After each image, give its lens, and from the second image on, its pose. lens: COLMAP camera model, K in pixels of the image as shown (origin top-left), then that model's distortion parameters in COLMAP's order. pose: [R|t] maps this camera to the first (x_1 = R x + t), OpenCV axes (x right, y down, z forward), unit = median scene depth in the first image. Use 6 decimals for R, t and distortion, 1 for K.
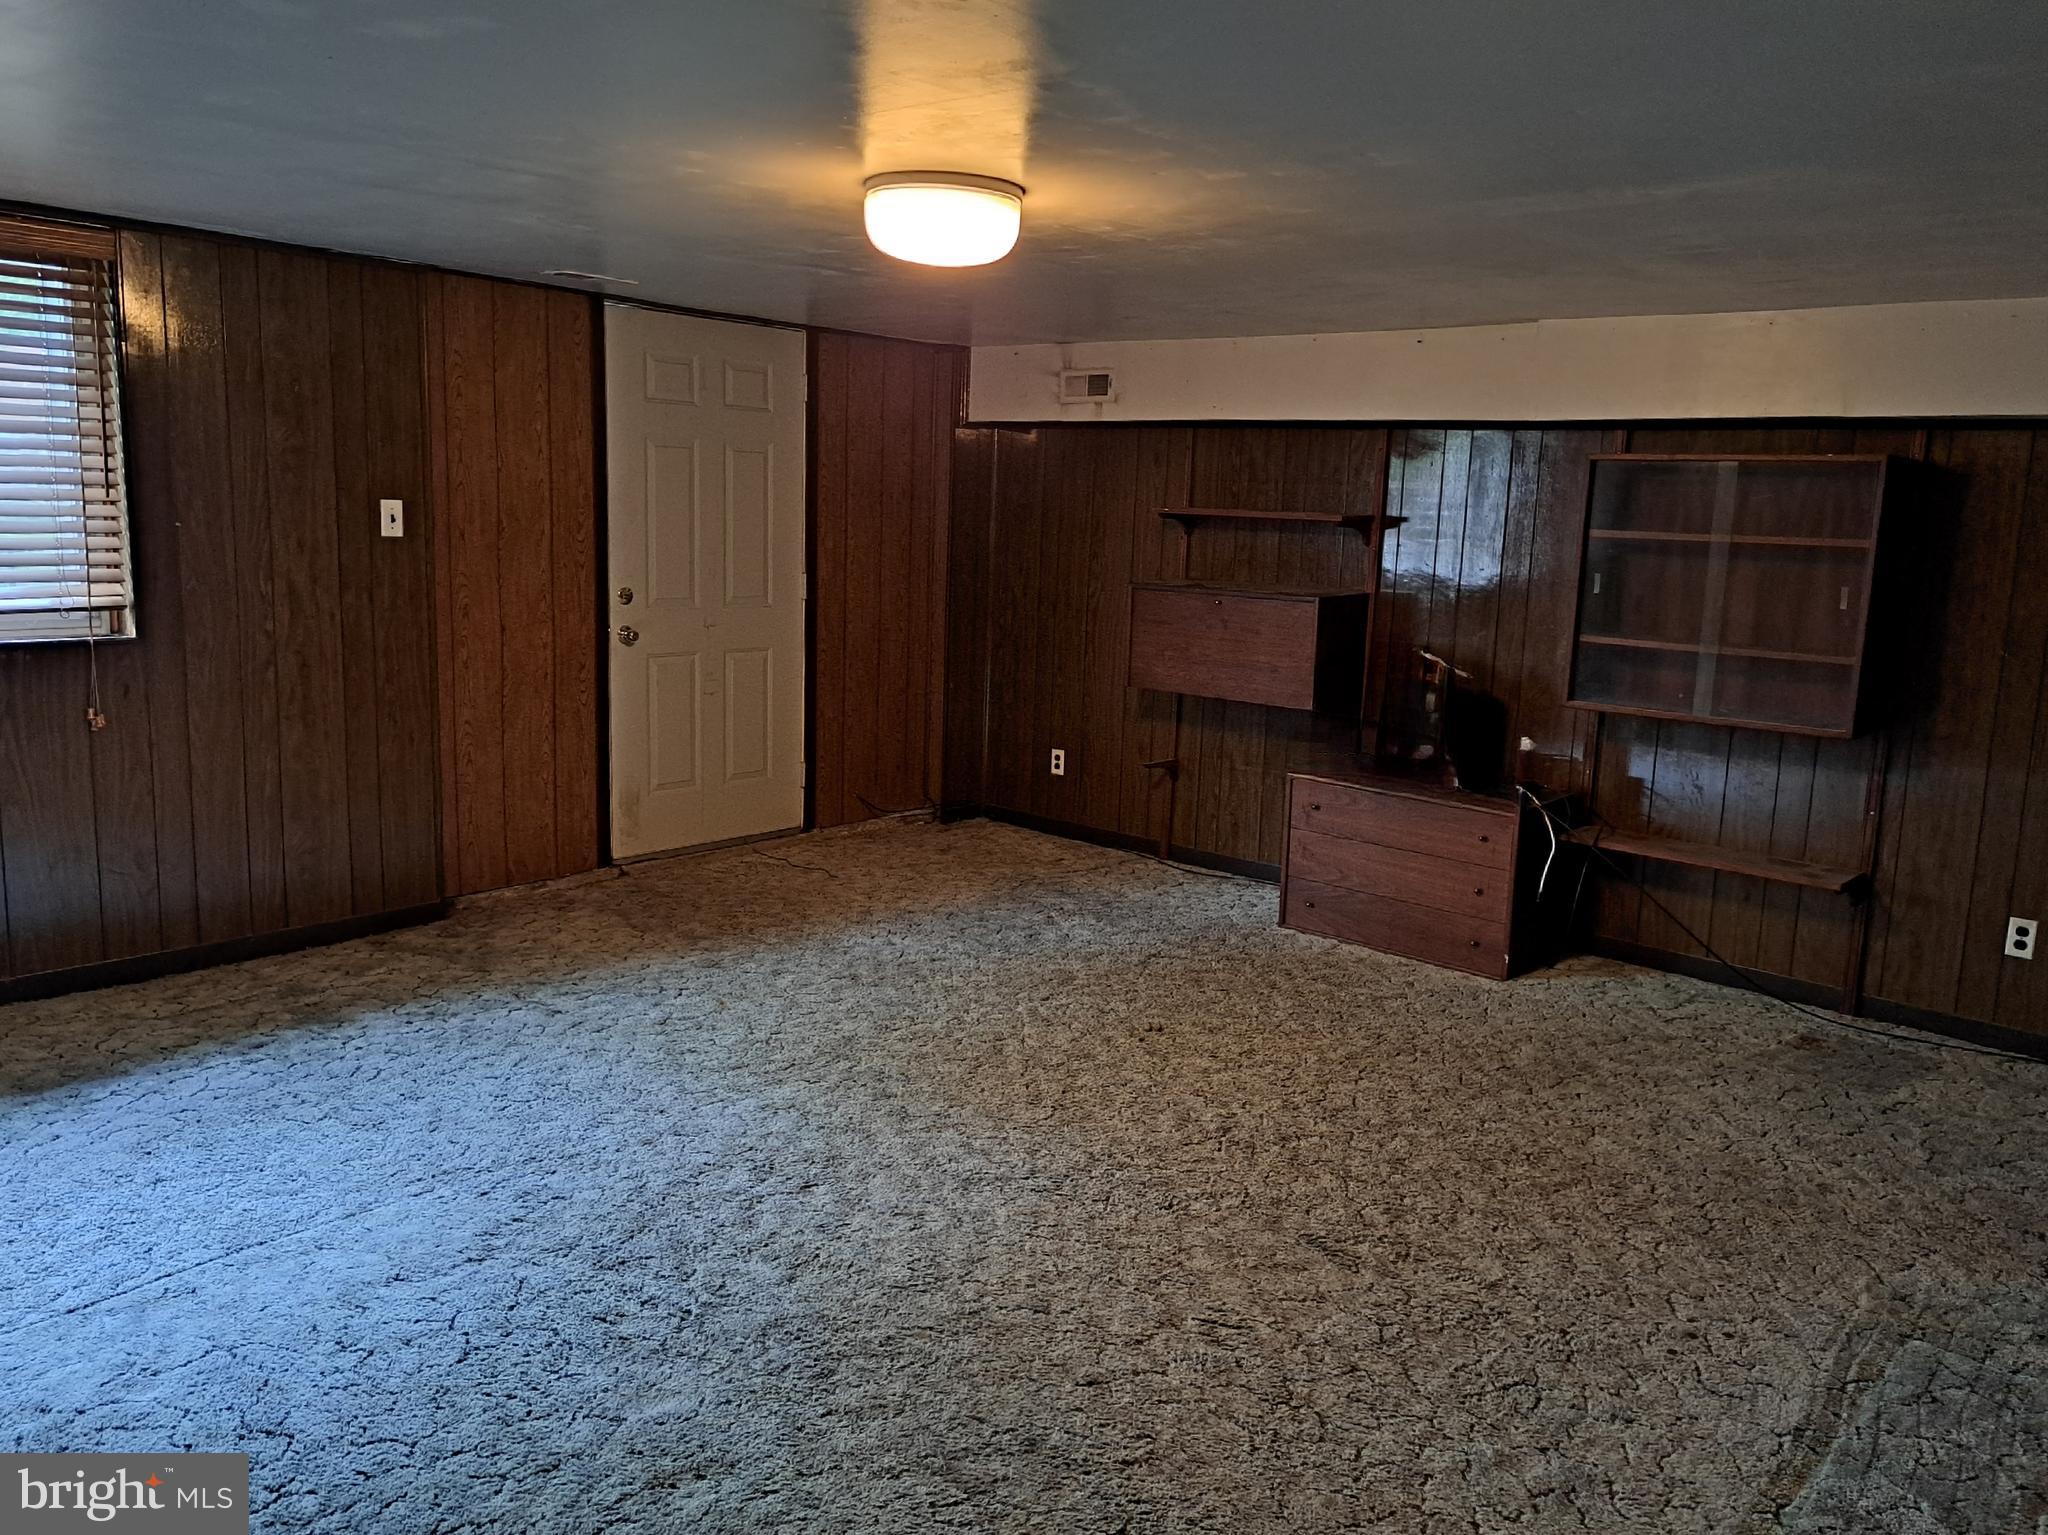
lens RADIAL K [[1480.6, 0, 1027.2], [0, 1480.6, 743.9], [0, 0, 1]] dist [0.144585, -0.202730]
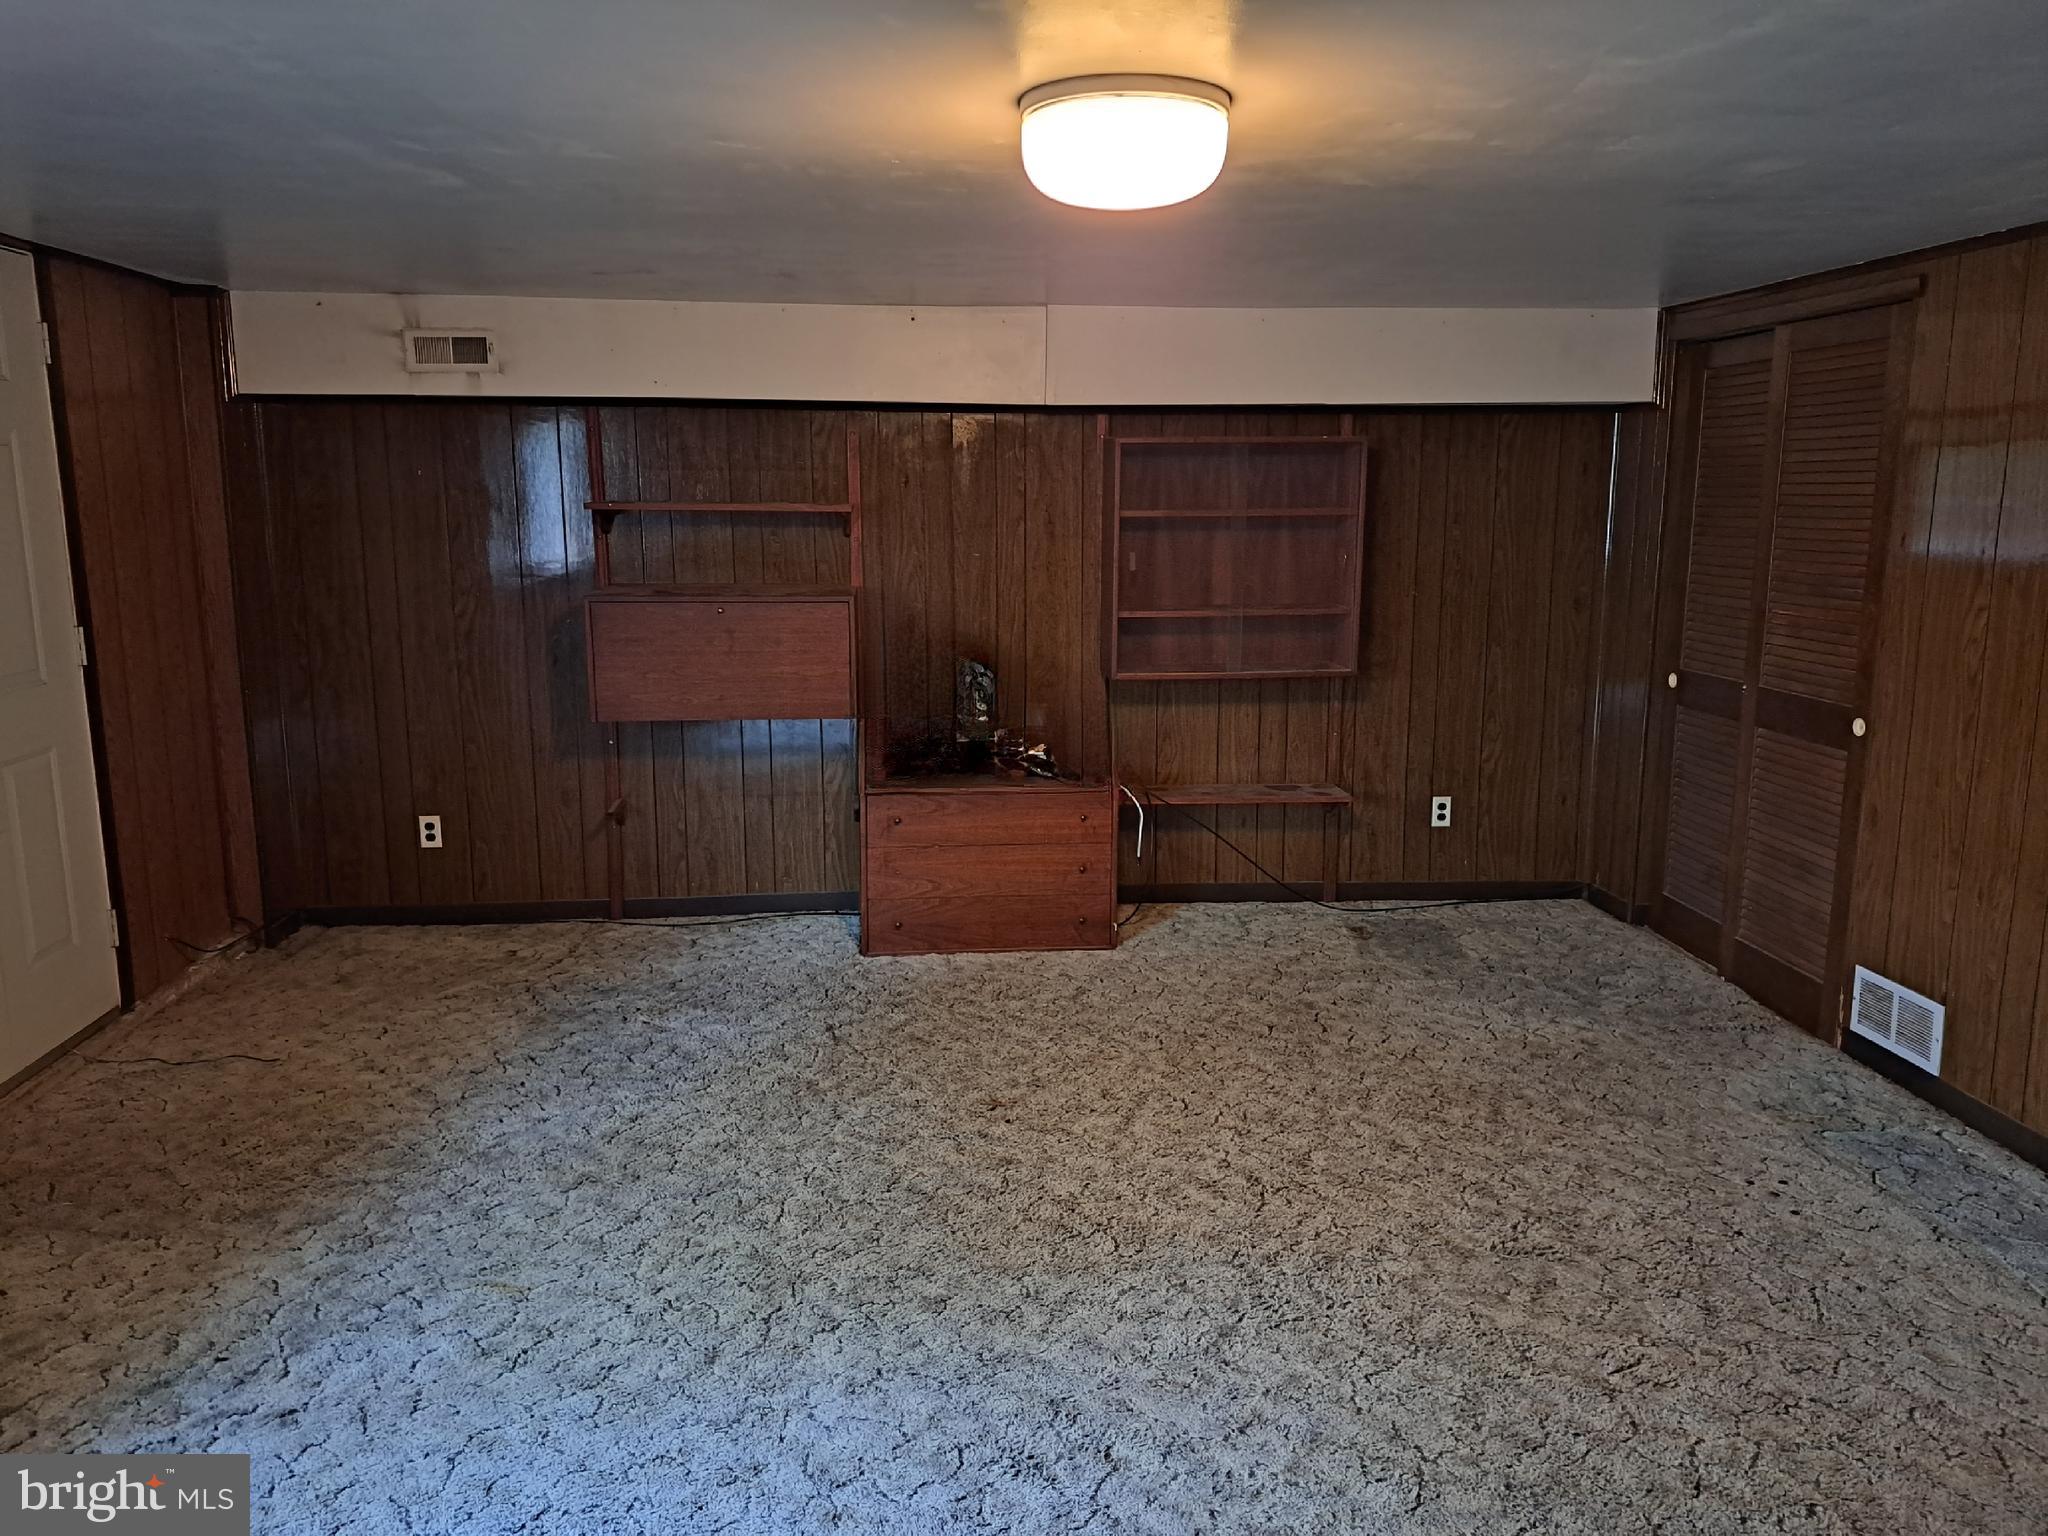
lens RADIAL K [[1448.7, 0, 1022.1], [0, 1448.7, 750.7], [0, 0, 1]] dist [0.087153, -0.101361]
pose [[0.710726, -0.164405, 0.683988, -0.406276], [0.144137, 0.985712, 0.087156, -0.076535], [-0.688544, 0.036644, 0.724268, 0.326053]]
